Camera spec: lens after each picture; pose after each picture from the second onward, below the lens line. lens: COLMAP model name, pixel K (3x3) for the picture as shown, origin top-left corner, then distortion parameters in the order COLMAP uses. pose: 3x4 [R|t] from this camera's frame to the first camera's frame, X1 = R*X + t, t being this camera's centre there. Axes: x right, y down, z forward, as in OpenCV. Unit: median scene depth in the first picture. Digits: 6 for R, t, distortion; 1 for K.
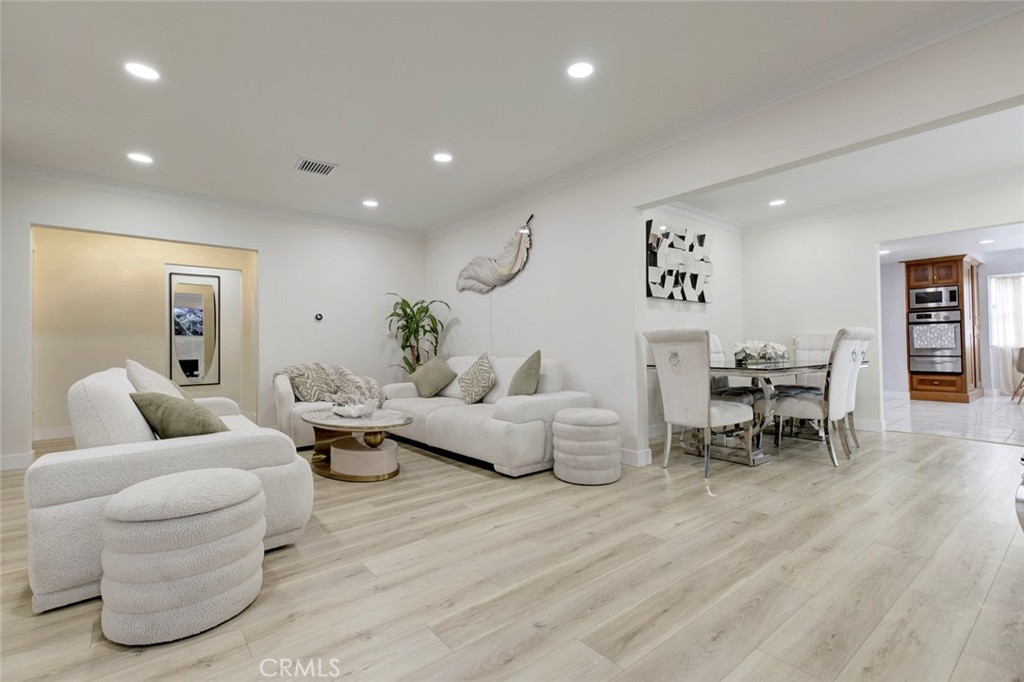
lens RADIAL K [[446.7, 0, 509.5], [0, 446.7, 338.8], [0, 0, 1]] dist [0.008795, 0.000775]
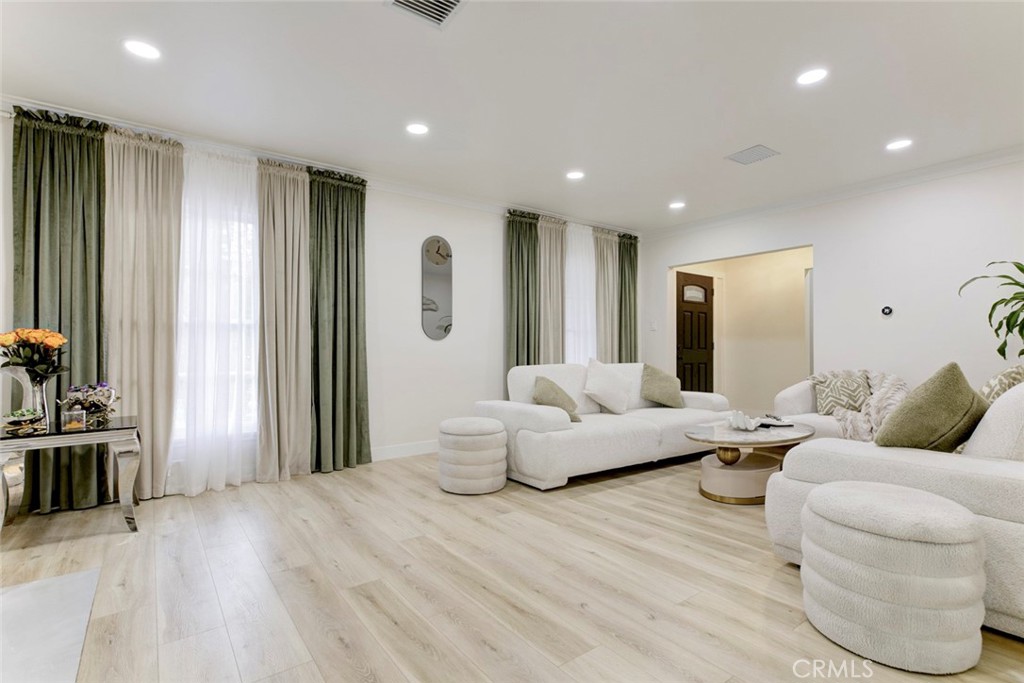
lens RADIAL K [[482.1, 0, 506.2], [0, 482.1, 339.0], [0, 0, 1]] dist [-0.018155, -0.000494]
pose [[-0.007675, -0.004159, -0.999962, 1.967661], [0.005776, 0.999974, -0.004203, -0.002717], [0.999954, -0.005809, -0.007651, 1.779547]]
